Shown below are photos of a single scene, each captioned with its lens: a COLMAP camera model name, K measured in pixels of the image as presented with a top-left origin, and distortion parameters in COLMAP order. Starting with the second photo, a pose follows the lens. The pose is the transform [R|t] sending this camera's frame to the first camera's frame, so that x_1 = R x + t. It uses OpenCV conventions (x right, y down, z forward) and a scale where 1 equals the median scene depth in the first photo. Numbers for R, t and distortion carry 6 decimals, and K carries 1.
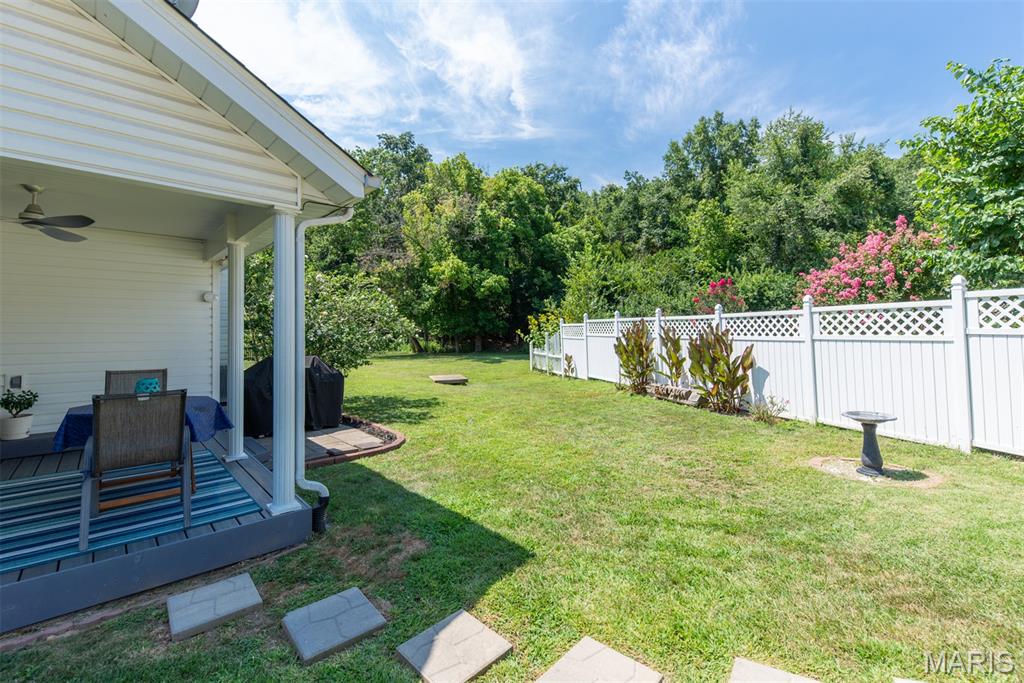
lens RADIAL K [[443.0, 0, 512.0], [0, 443.0, 341.5], [0, 0, 1]] dist [0.020870, 0.000607]
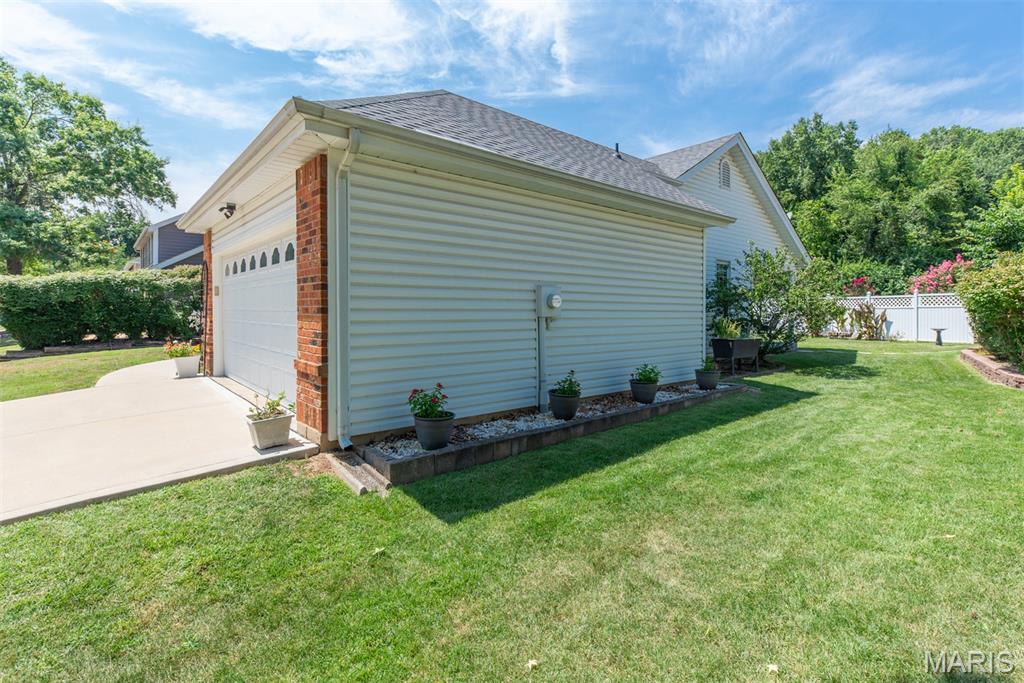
lens RADIAL K [[499.0, 0, 513.6], [0, 499.0, 350.1], [0, 0, 1]] dist [0.031639, -0.000385]
pose [[0.999256, 0.009354, -0.037413, -0.250259], [-0.007371, 0.998578, 0.052803, 0.017376], [0.037854, -0.052488, 0.997904, -0.330611]]
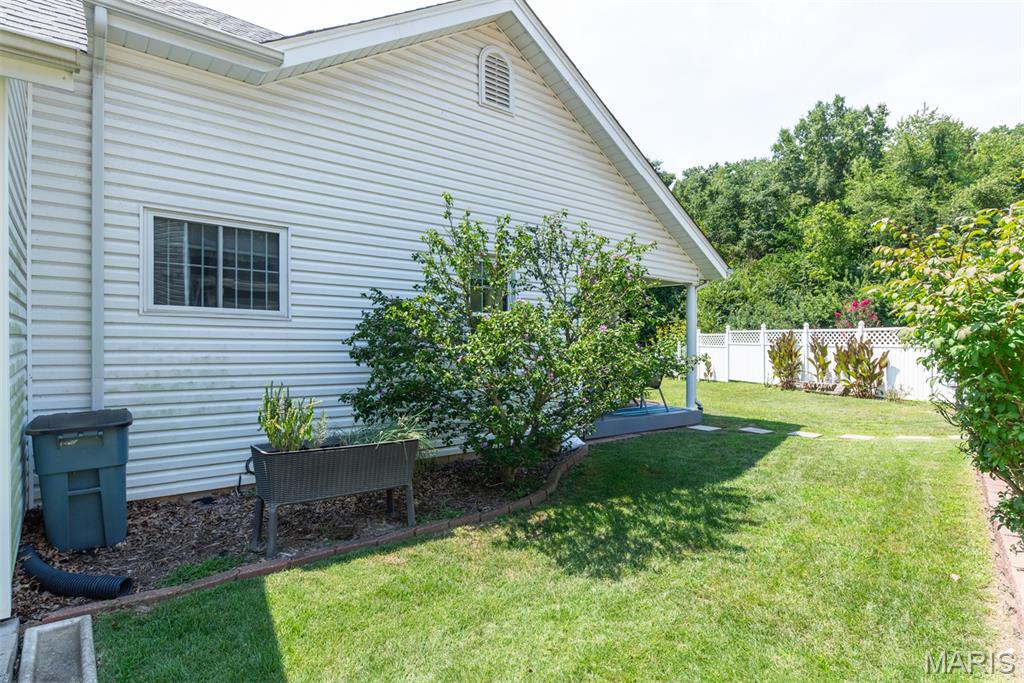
lens RADIAL K [[552.1, 0, 478.1], [0, 552.1, 386.3], [0, 0, 1]] dist [-0.000028, -0.001558]
pose [[0.994408, 0.023746, -0.102907, -0.118294], [-0.017796, 0.998137, 0.058360, 0.008482], [0.104101, -0.056202, 0.992977, -0.182677]]
